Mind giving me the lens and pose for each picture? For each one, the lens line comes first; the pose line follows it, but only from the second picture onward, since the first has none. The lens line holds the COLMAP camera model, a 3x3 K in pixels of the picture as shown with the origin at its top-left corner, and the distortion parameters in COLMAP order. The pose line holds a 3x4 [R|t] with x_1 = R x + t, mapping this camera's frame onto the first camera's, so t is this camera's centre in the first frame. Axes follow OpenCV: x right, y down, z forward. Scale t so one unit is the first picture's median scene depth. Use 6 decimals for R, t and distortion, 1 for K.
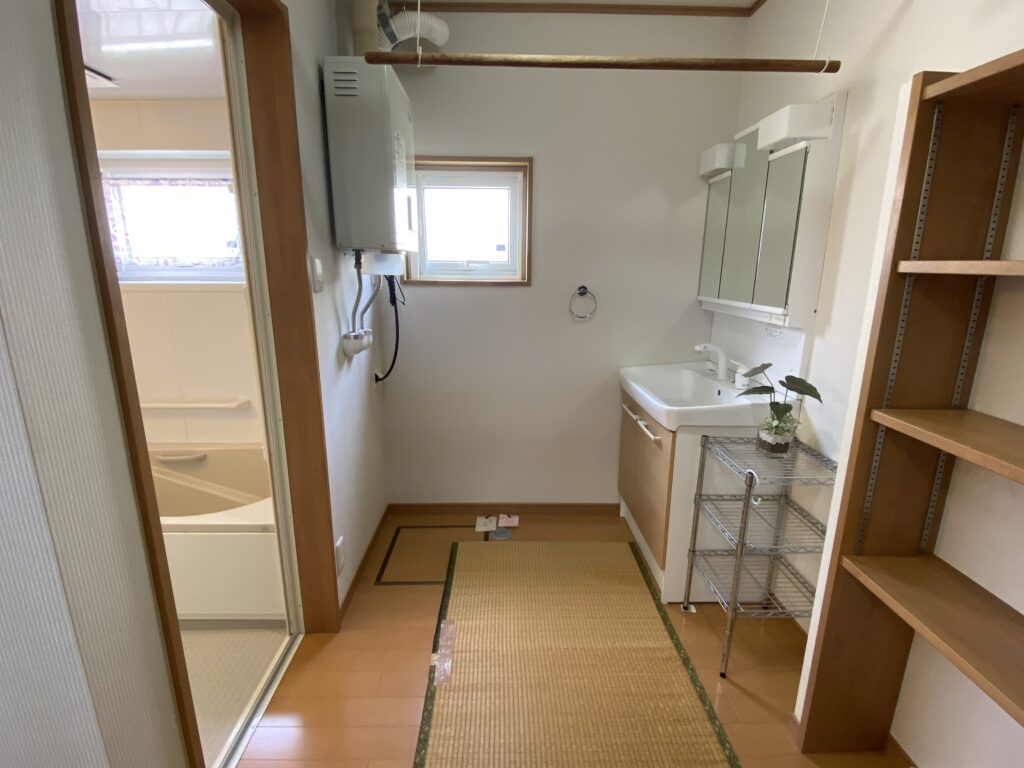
lens RADIAL K [[489.2, 0, 511.5], [0, 489.2, 386.0], [0, 0, 1]] dist [-0.006161, -0.000368]
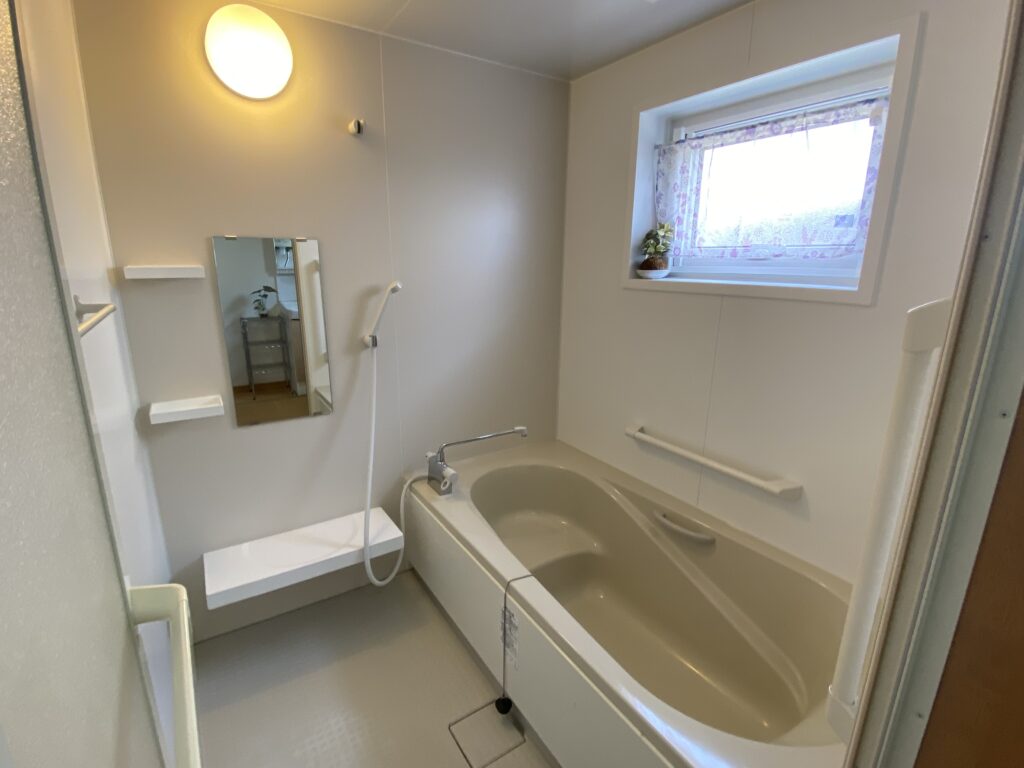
lens RADIAL K [[489.2, 0, 510.3], [0, 489.2, 384.4], [0, 0, 1]] dist [-0.006161, -0.000368]
pose [[0.522017, 0.210130, -0.826646, -0.274721], [-0.205239, 0.971647, 0.117383, -0.092816], [0.827874, 0.108384, 0.550343, 0.392789]]
